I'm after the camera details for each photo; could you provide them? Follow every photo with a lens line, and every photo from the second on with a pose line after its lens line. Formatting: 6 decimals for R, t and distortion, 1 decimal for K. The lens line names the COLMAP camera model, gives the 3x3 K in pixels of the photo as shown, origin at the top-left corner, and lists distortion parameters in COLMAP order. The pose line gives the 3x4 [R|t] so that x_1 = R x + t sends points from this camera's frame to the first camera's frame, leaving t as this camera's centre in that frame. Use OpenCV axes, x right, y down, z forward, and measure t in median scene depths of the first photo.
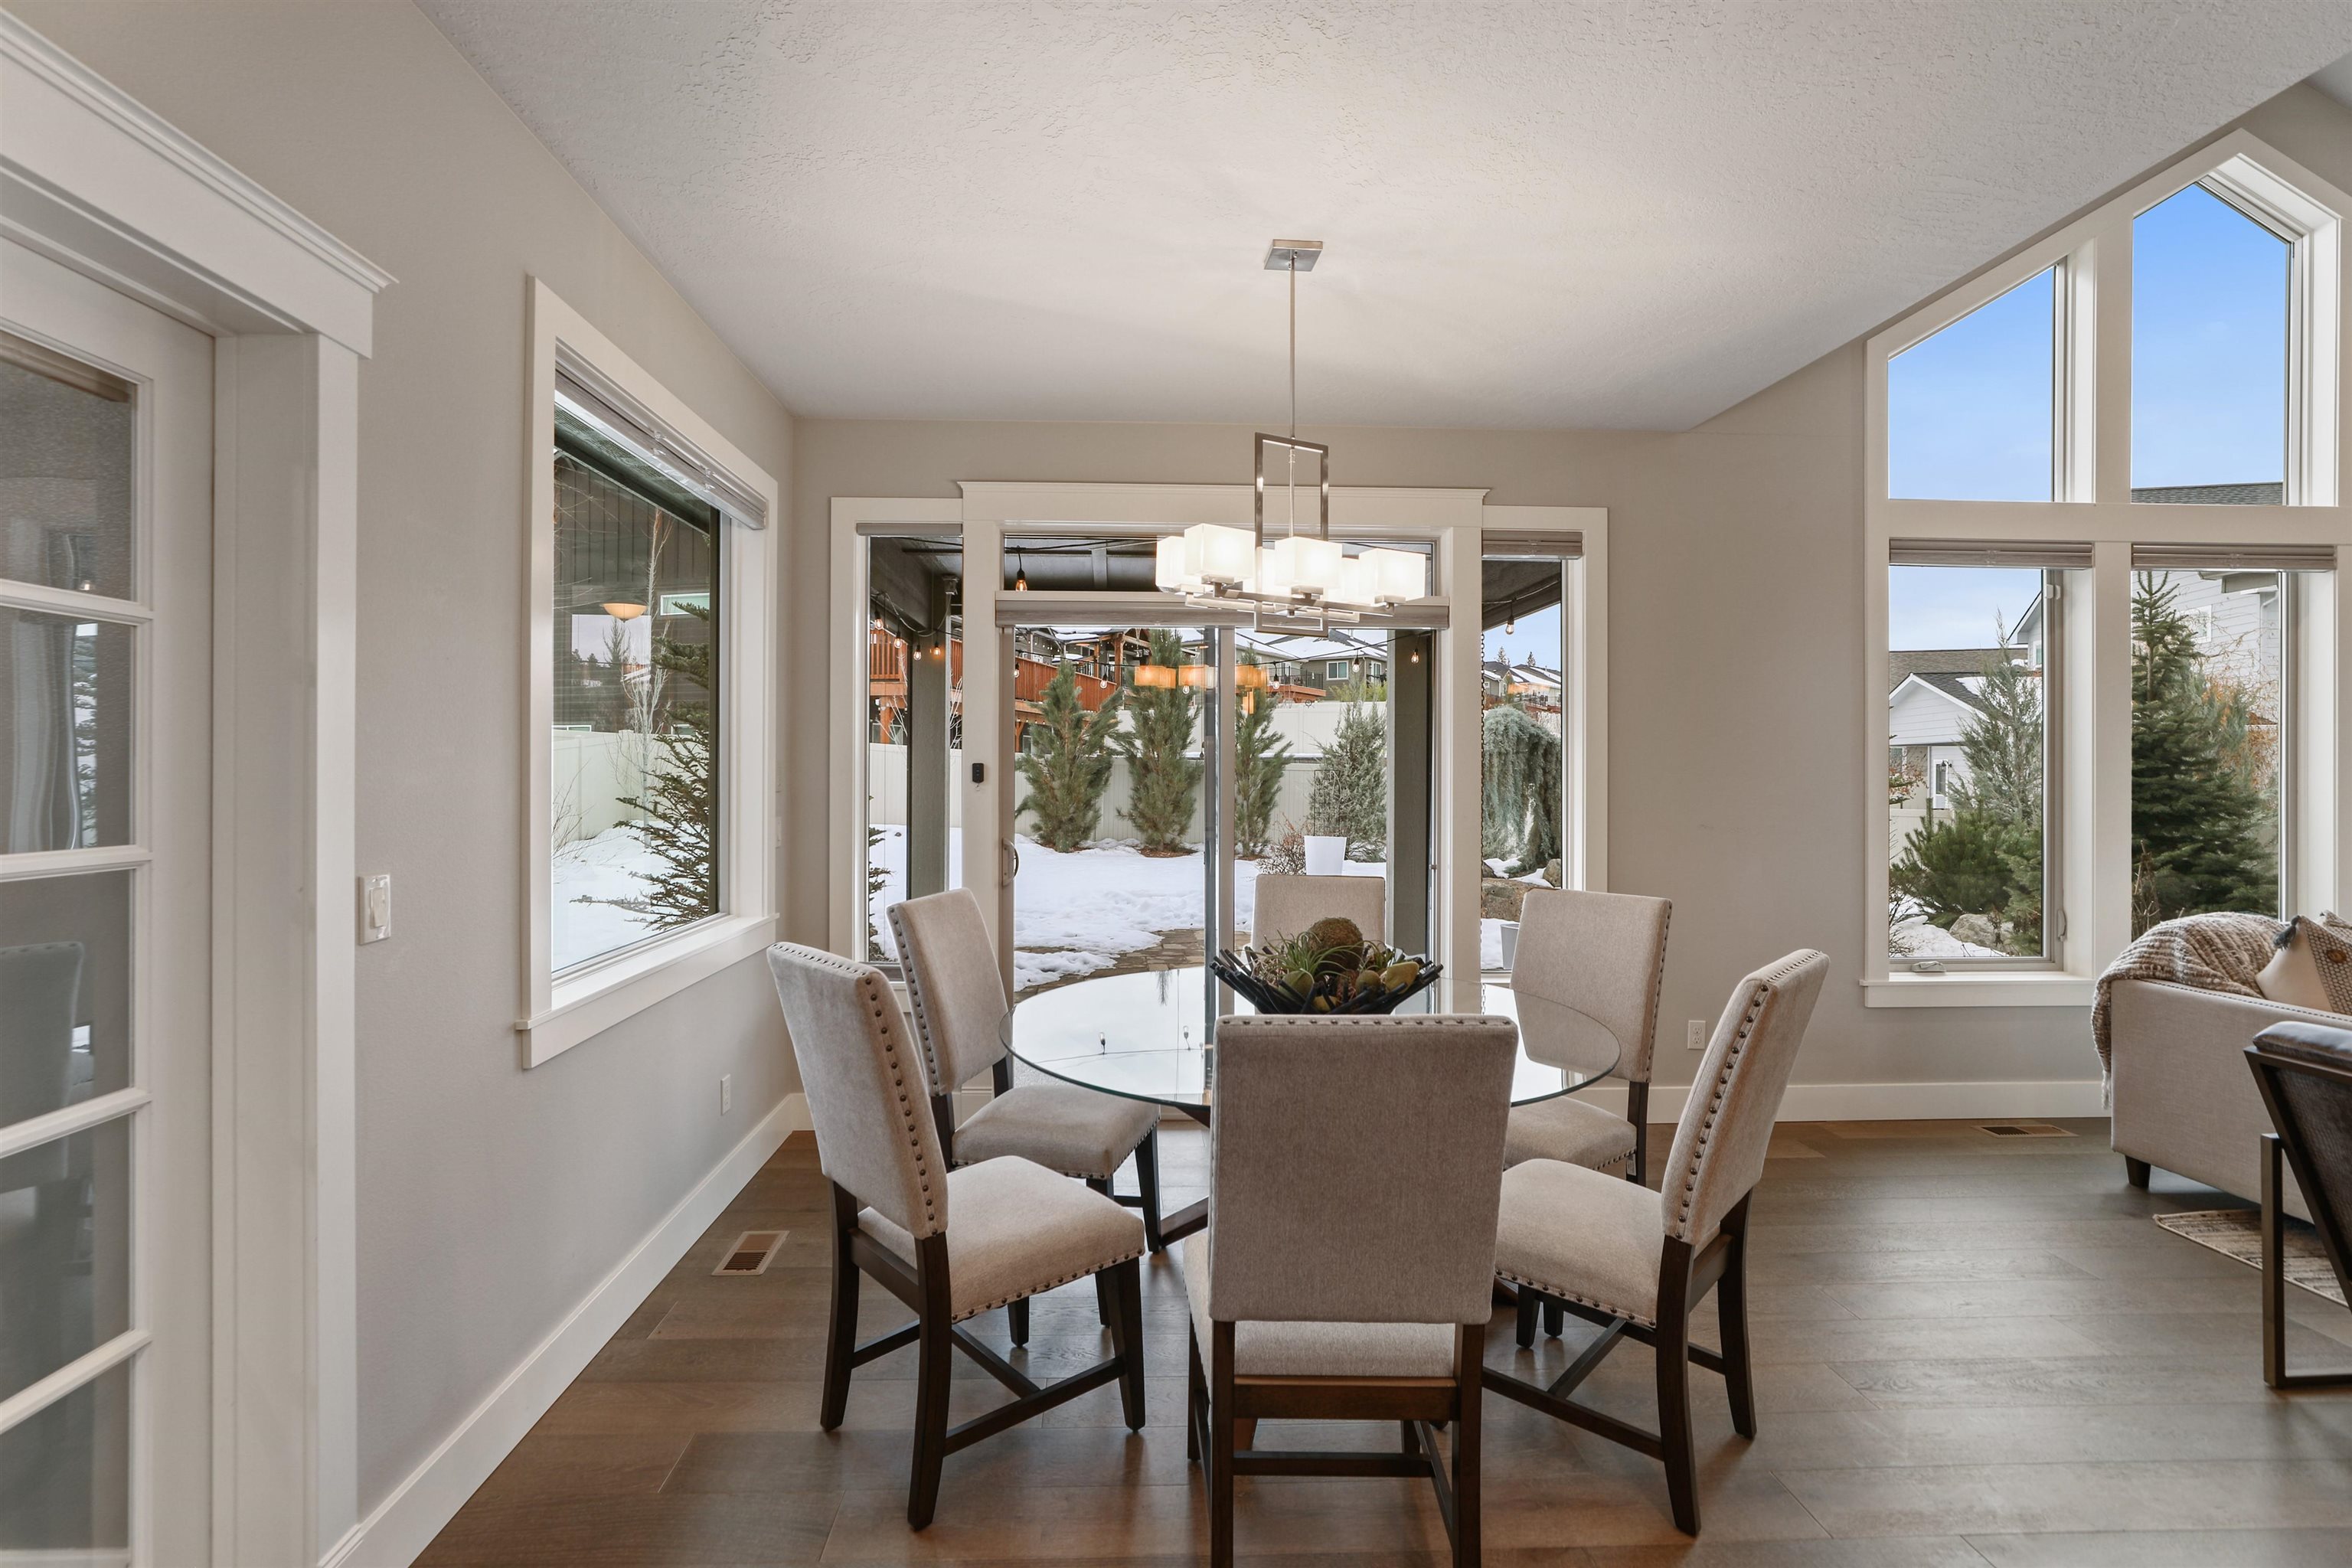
lens RADIAL K [[1082.3, 0, 1160.0], [0, 1082.3, 775.5], [0, 0, 1]] dist [-0.021219, 0.005449]
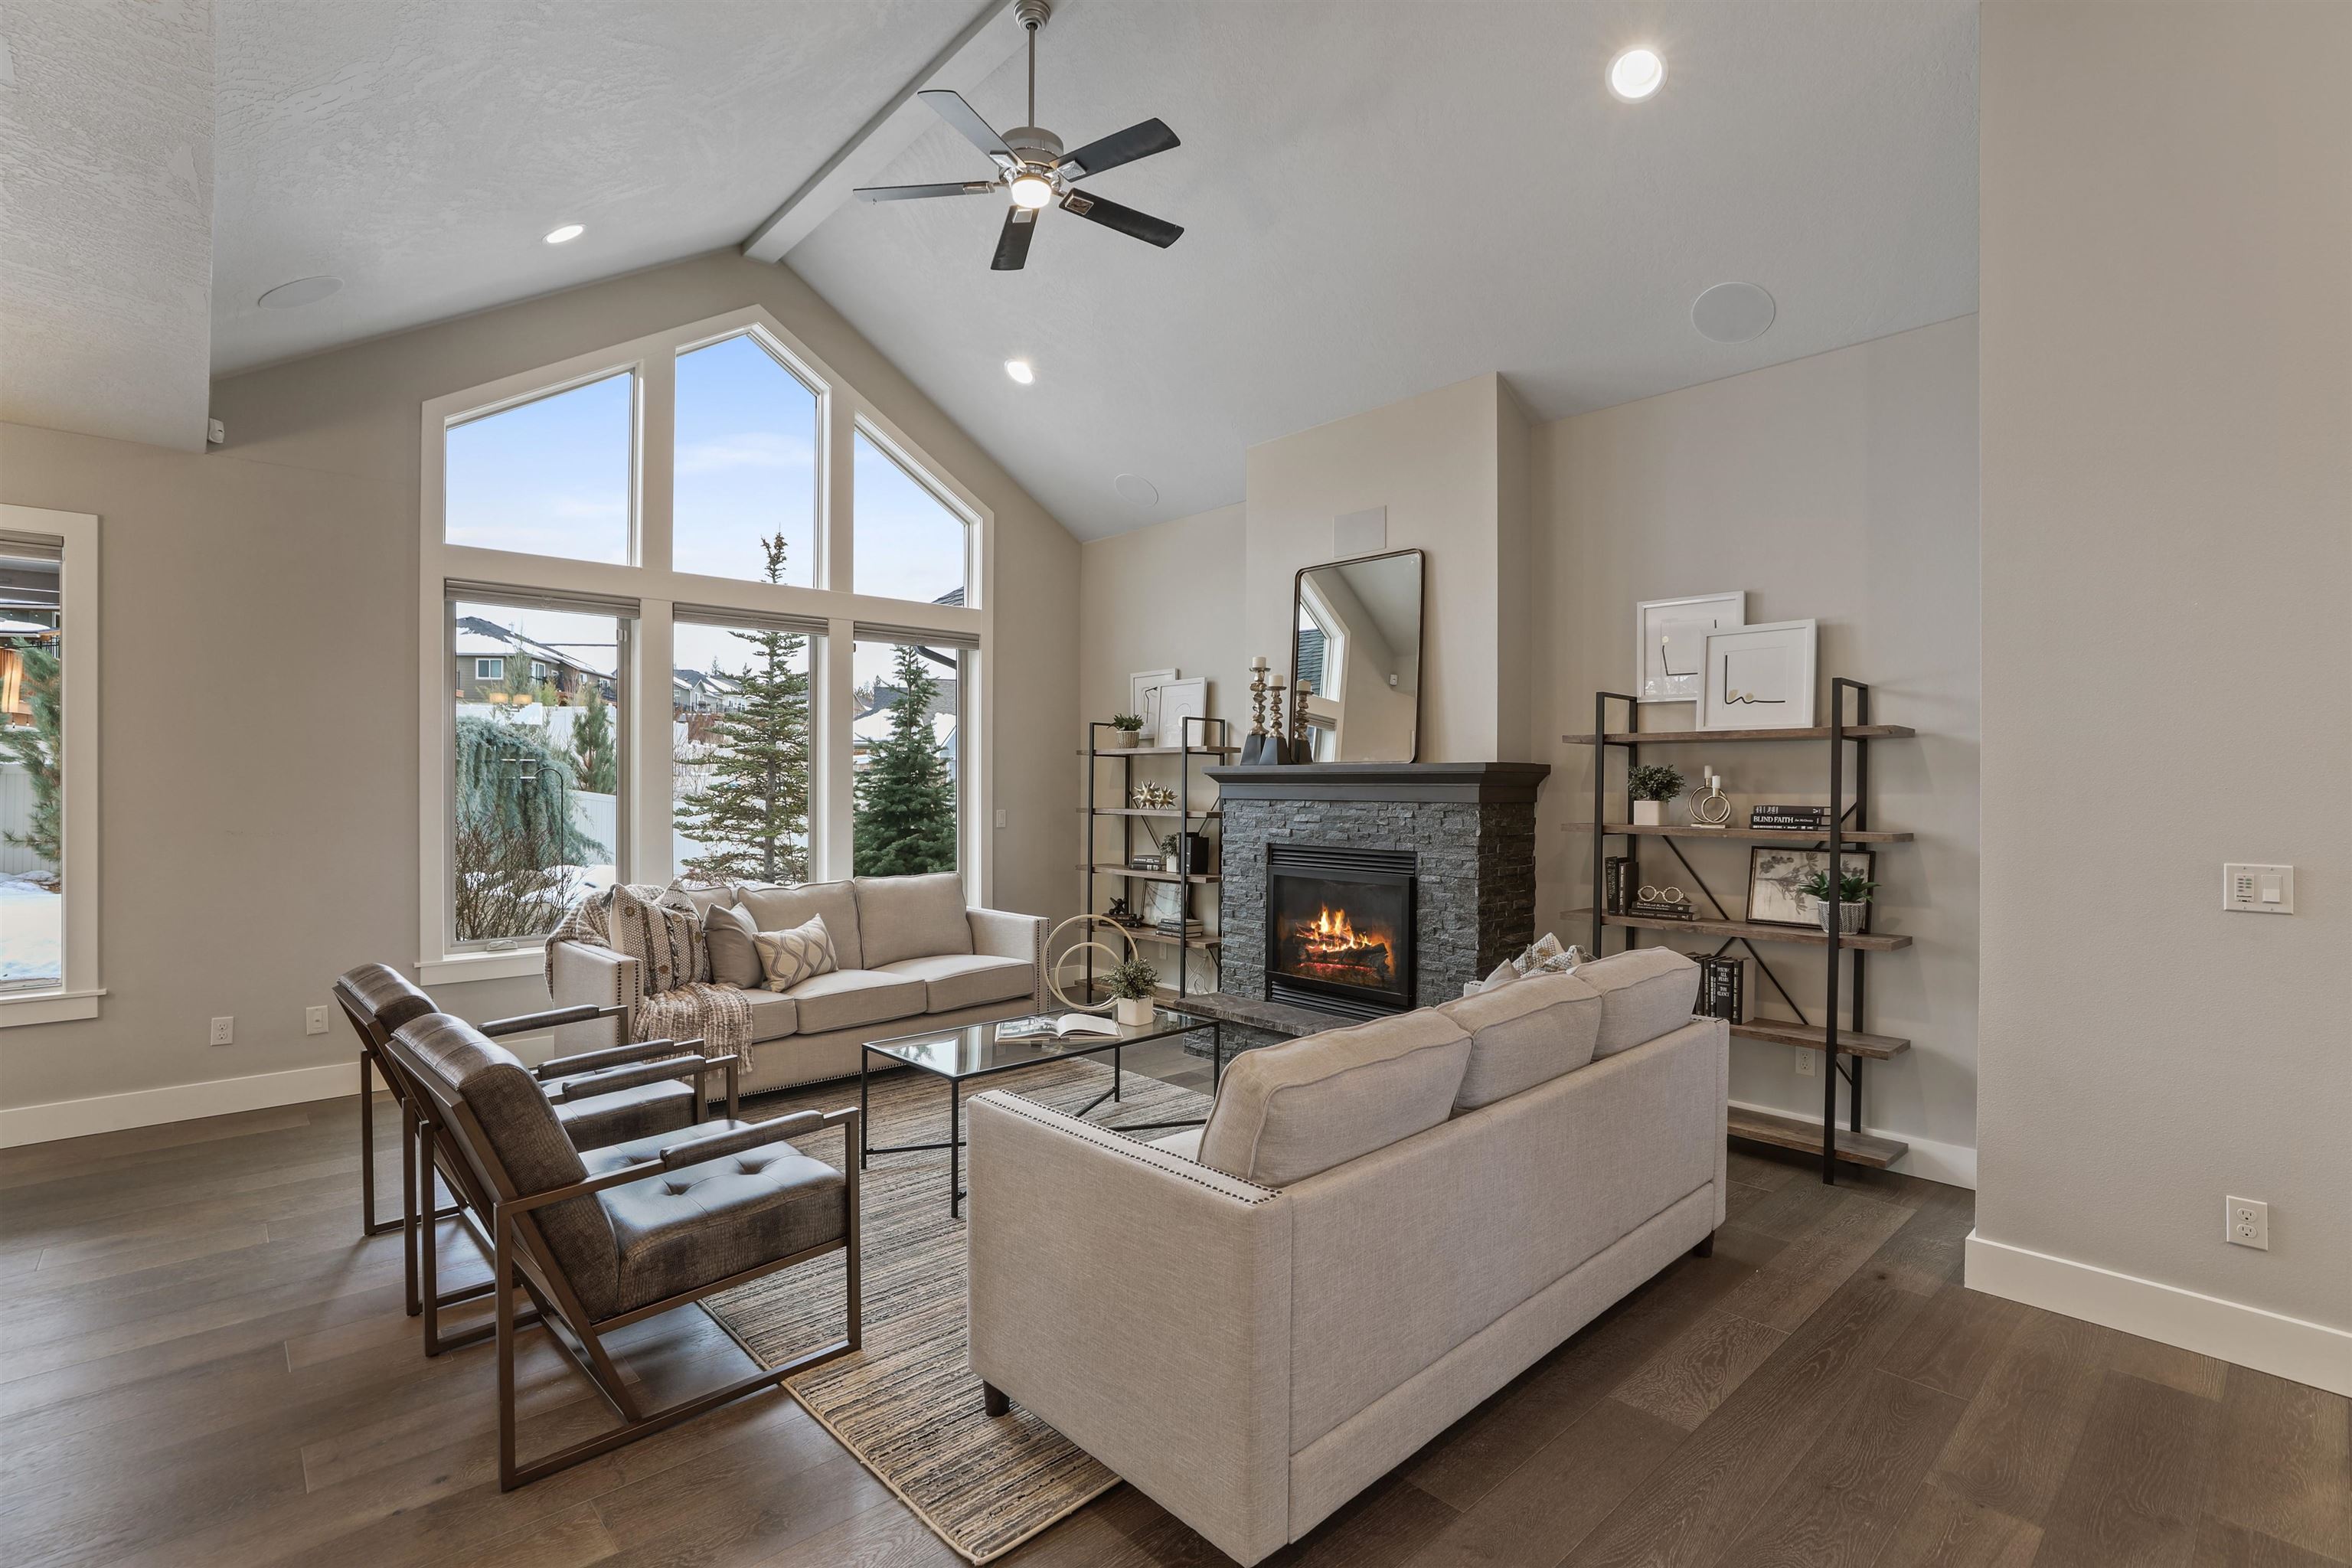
lens RADIAL K [[1082.3, 0, 1154.2], [0, 1082.3, 784.5], [0, 0, 1]] dist [-0.021219, 0.005449]
pose [[0.776389, -0.003939, 0.630241, 0.117136], [0.005015, 0.999987, 0.000072, 0.001166], [-0.630234, 0.003105, 0.776399, -0.081707]]
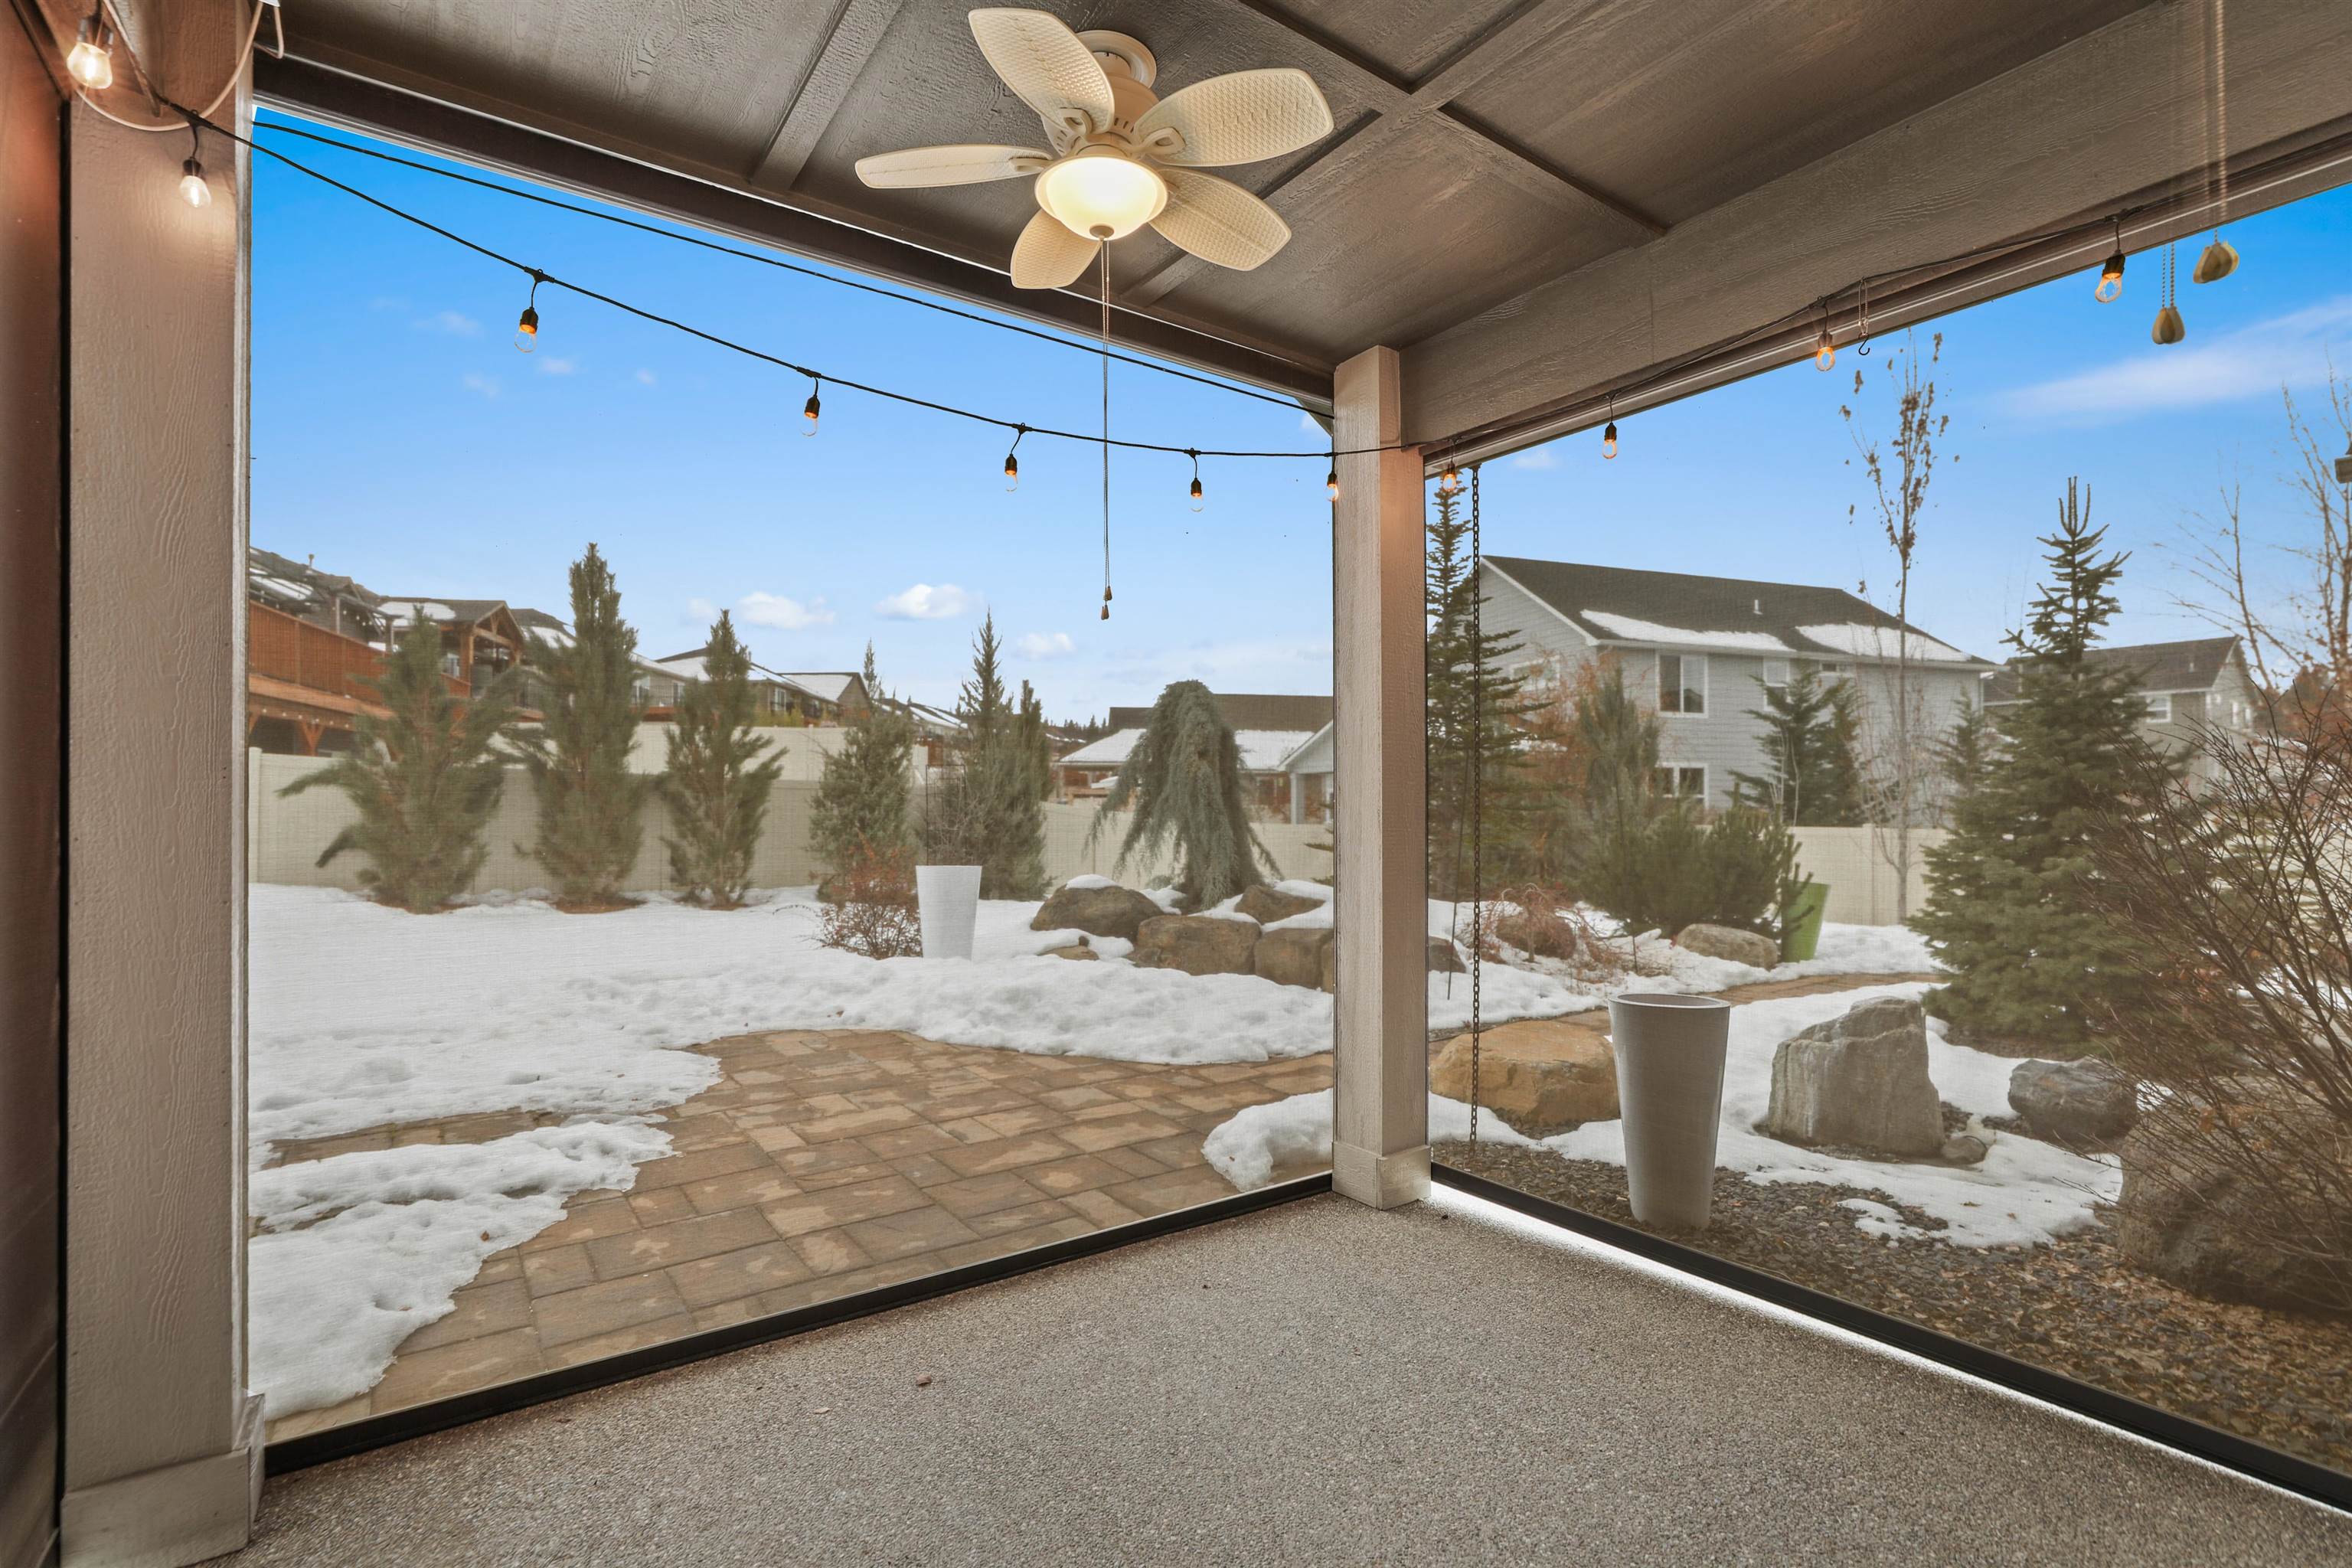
lens RADIAL K [[1082.3, 0, 1150.4], [0, 1082.3, 805.9], [0, 0, 1]] dist [-0.021219, 0.005449]
pose [[0.852684, -0.005084, 0.522402, -0.052627], [0.010156, 0.999925, -0.006845, 0.016420], [-0.522328, 0.011142, 0.852672, 0.240017]]
